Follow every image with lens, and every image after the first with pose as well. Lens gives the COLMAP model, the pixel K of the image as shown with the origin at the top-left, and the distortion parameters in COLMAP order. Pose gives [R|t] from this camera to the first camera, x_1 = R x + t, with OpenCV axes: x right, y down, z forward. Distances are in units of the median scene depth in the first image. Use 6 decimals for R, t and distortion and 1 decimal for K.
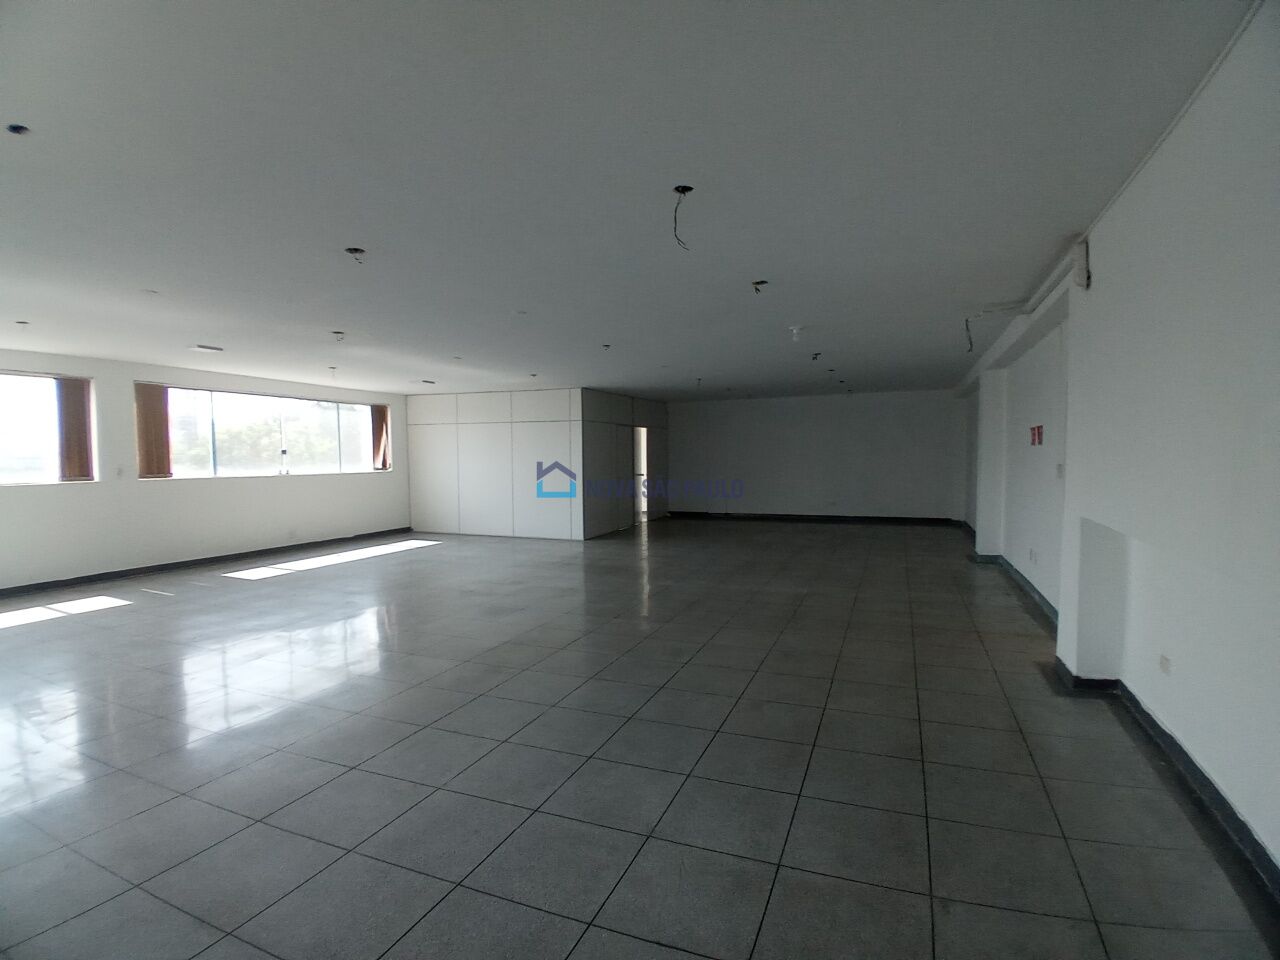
lens RADIAL K [[638.8, 0, 642.6], [0, 638.8, 484.9], [0, 0, 1]] dist [0.001018, -0.045926]
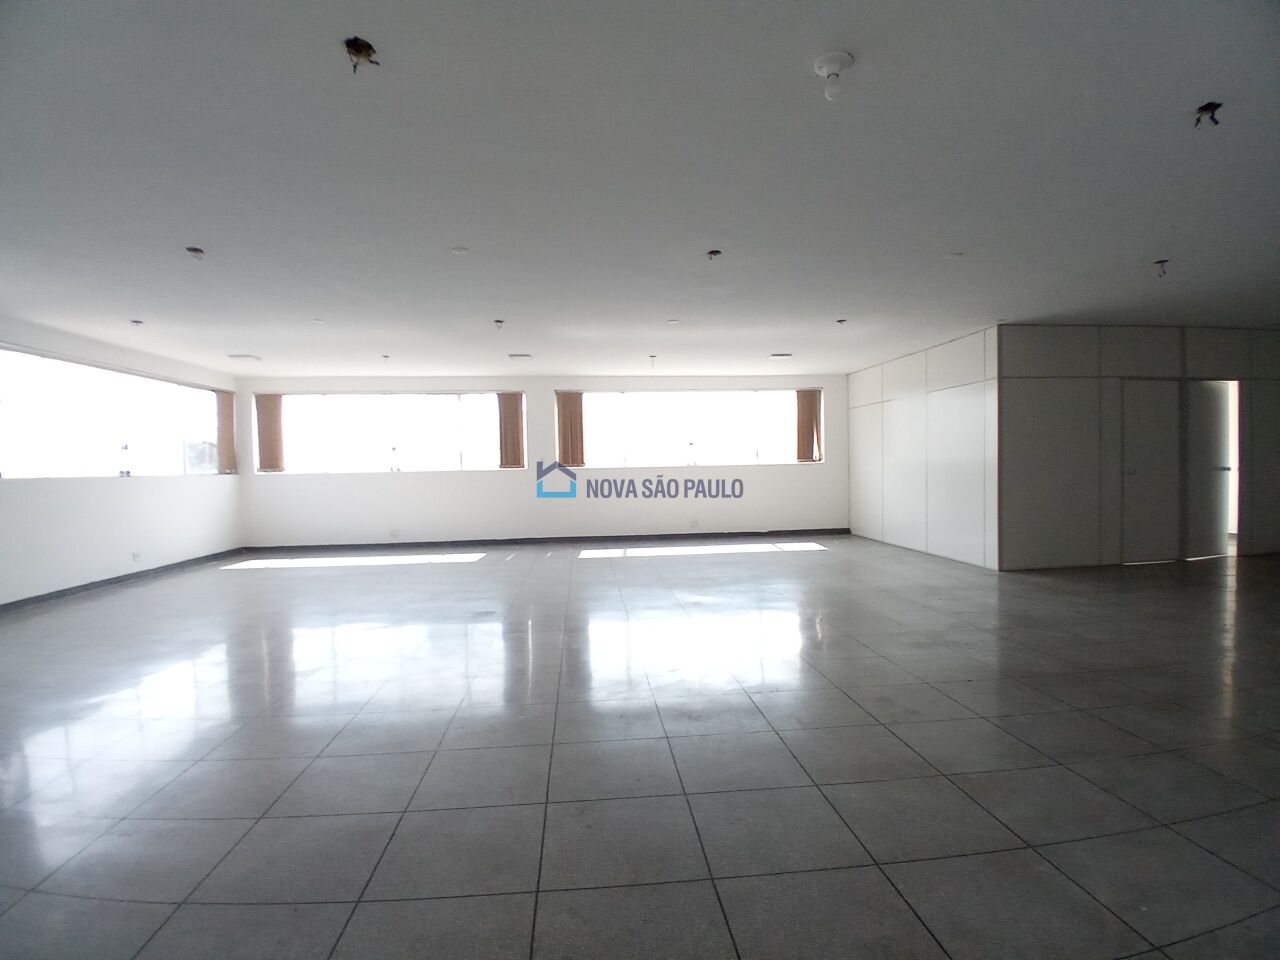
lens RADIAL K [[638.8, 0, 642.6], [0, 638.8, 484.9], [0, 0, 1]] dist [0.001018, -0.045926]
pose [[0.474896, 0.022138, -0.879763, 0.370758], [-0.017544, 0.999723, 0.015686, 0.000134], [0.879867, 0.007985, 0.475153, 0.507539]]
